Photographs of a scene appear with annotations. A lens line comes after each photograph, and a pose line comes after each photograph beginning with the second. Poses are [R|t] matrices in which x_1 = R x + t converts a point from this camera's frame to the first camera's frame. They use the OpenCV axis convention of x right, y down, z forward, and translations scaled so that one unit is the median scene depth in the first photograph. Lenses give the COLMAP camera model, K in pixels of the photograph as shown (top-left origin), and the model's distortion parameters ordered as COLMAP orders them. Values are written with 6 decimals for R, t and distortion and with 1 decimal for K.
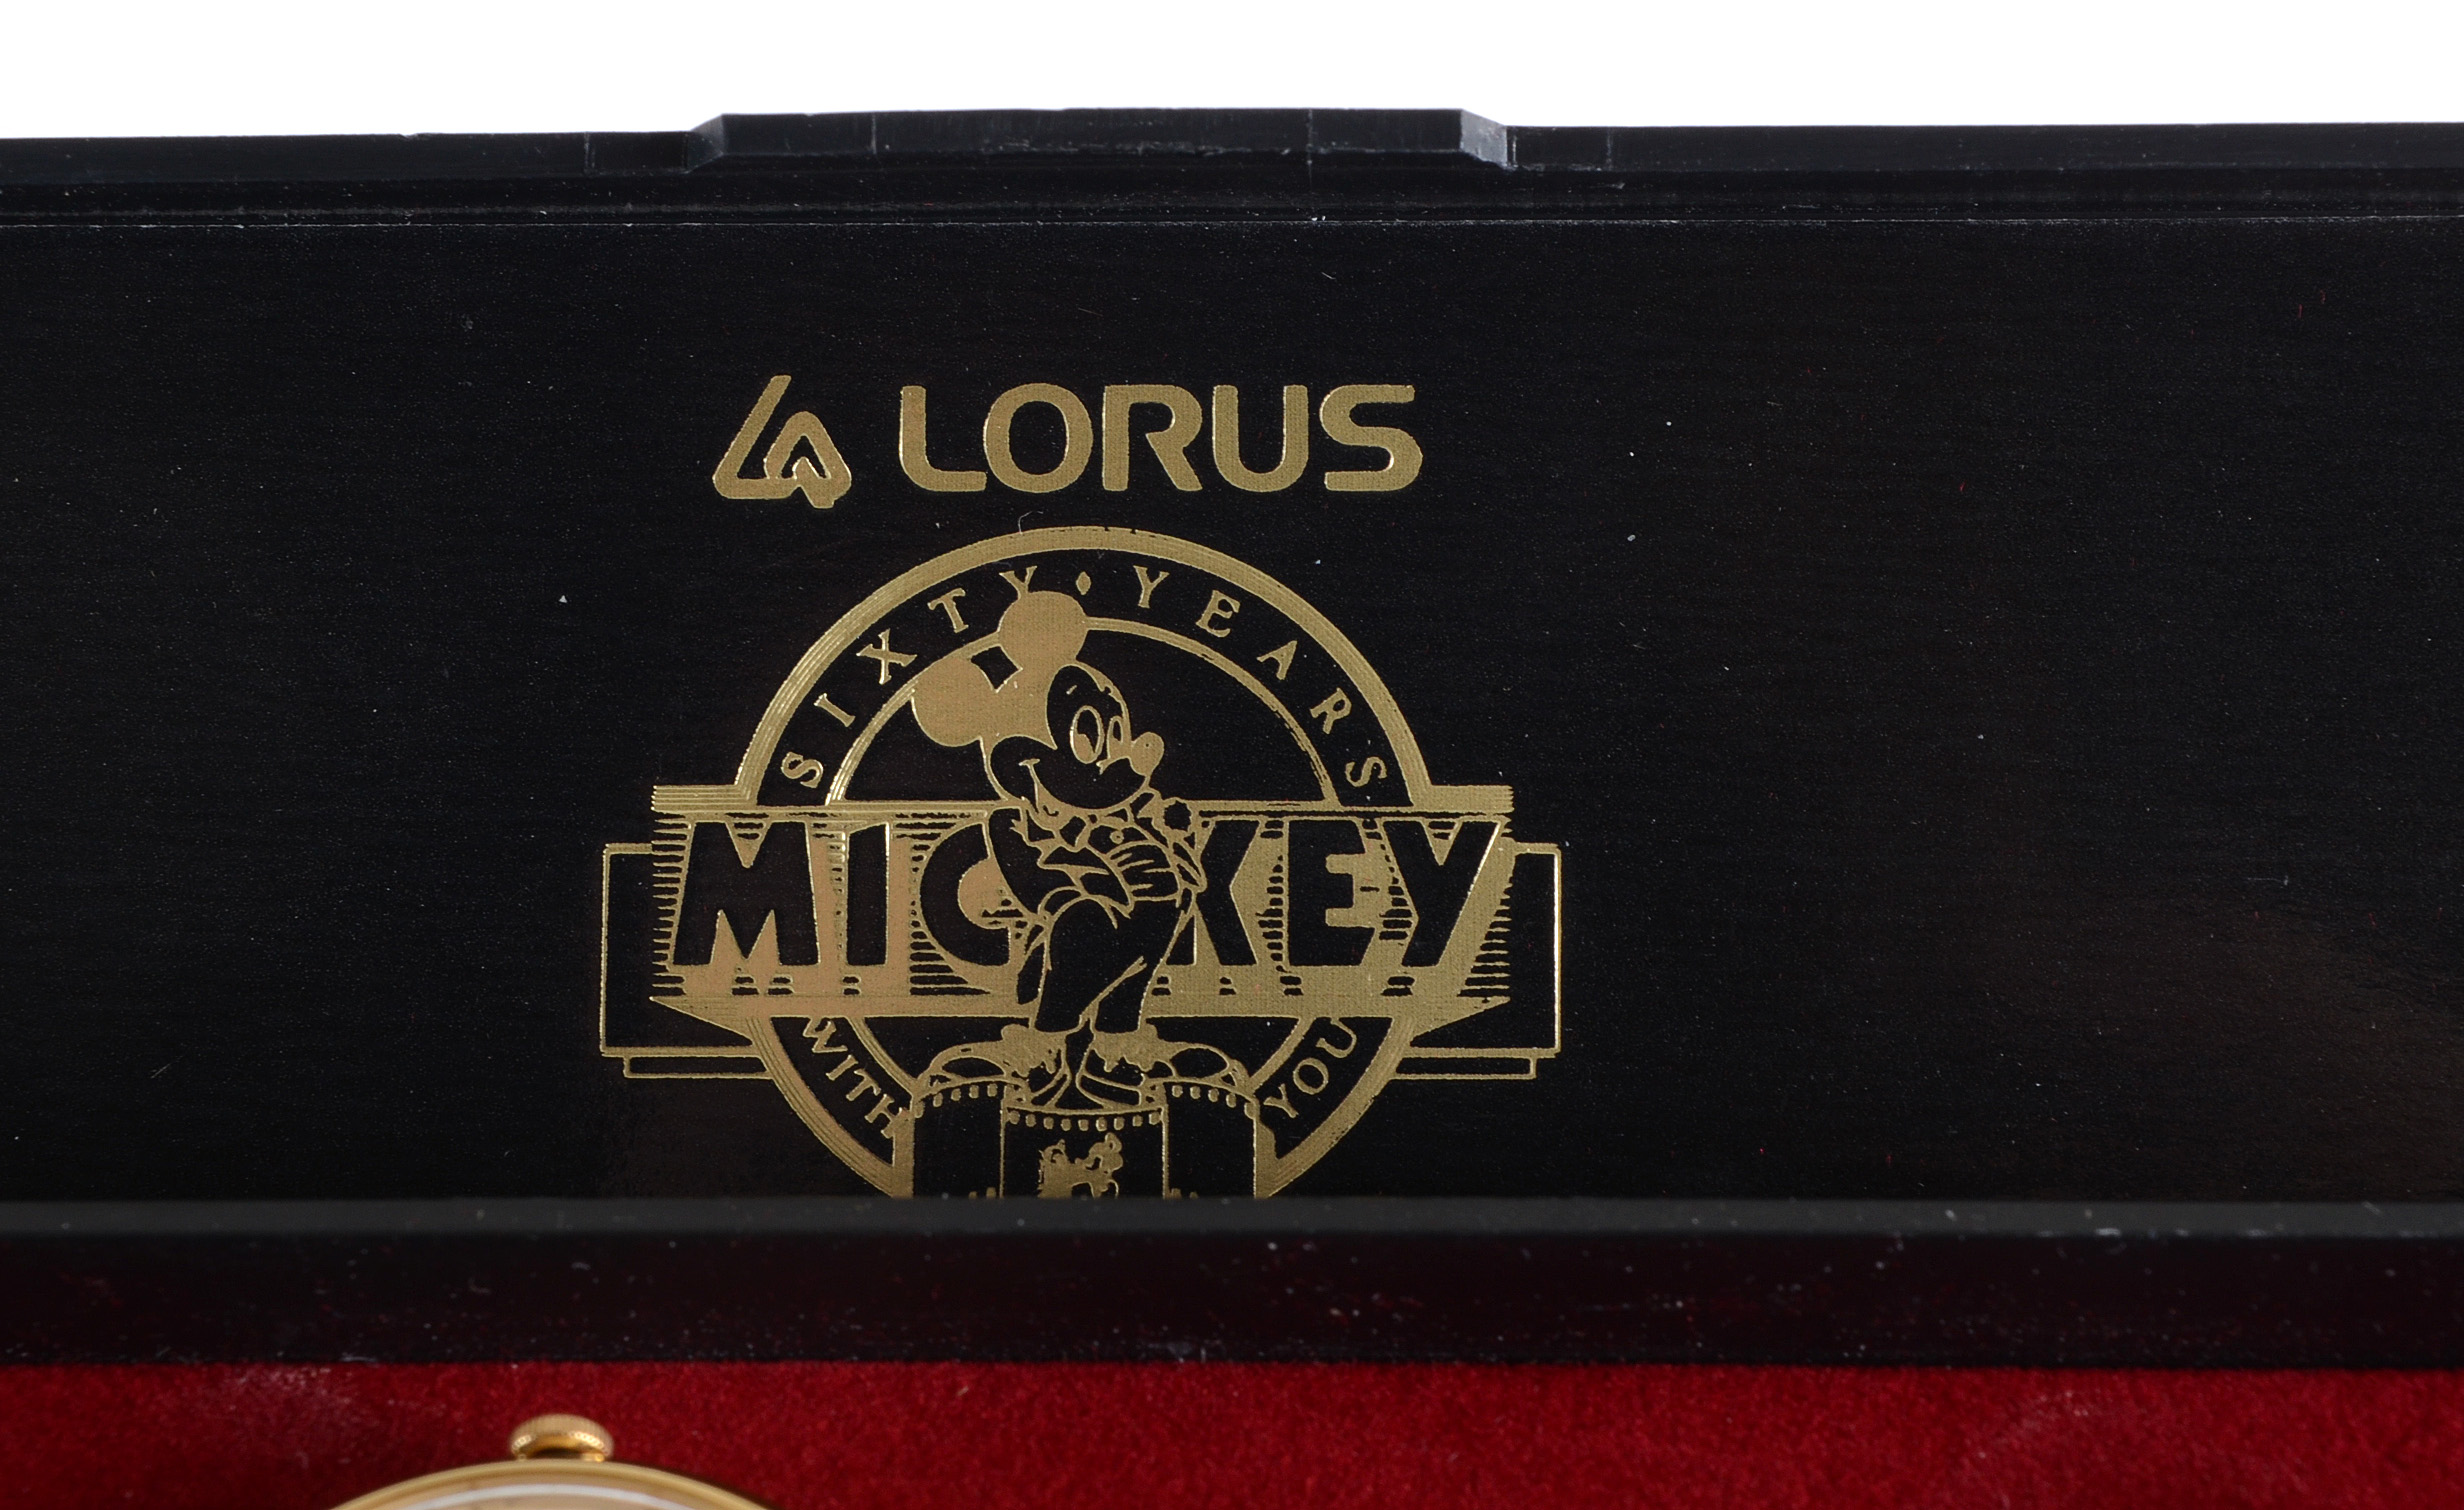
lens RADIAL K [[5671.6, 0, 1232.0], [0, 5671.6, 755.0], [0, 0, 1]] dist [0.018299, 0.040351]
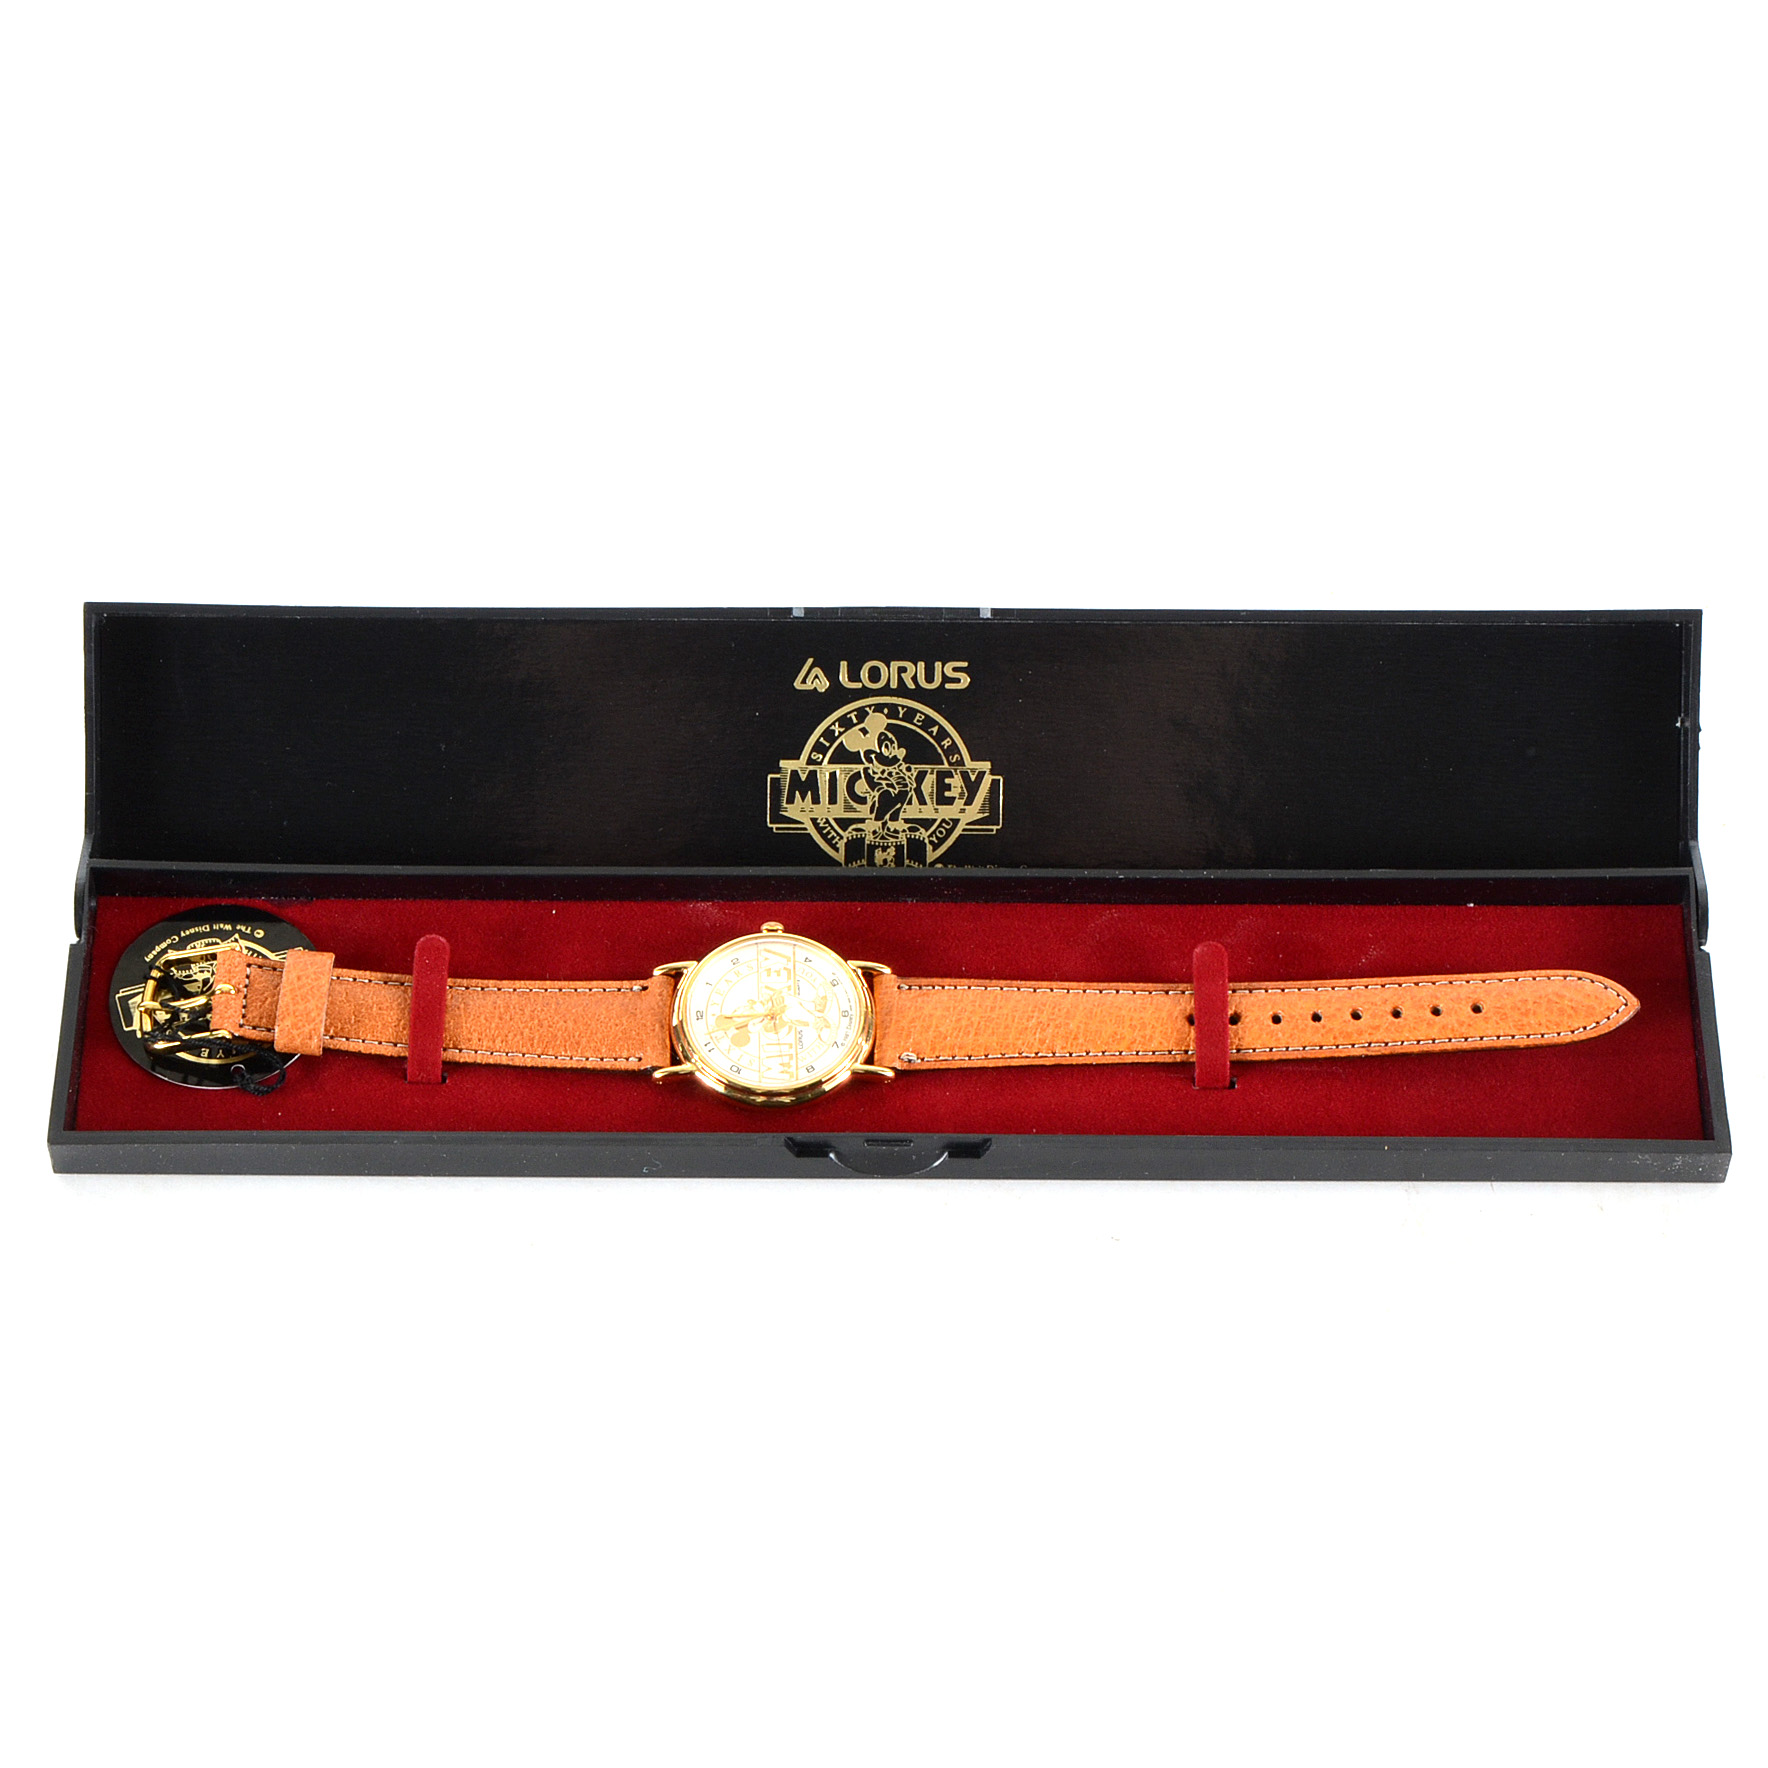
lens RADIAL K [[3788.8, 0, 884.0], [0, 3788.8, 884.0], [0, 0, 1]] dist [0.021727, 0.005742]
pose [[0.999947, 0.005091, 0.008995, -0.051683], [-0.006146, 0.992575, 0.121481, -0.238847], [-0.008310, -0.121530, 0.992553, -1.724366]]
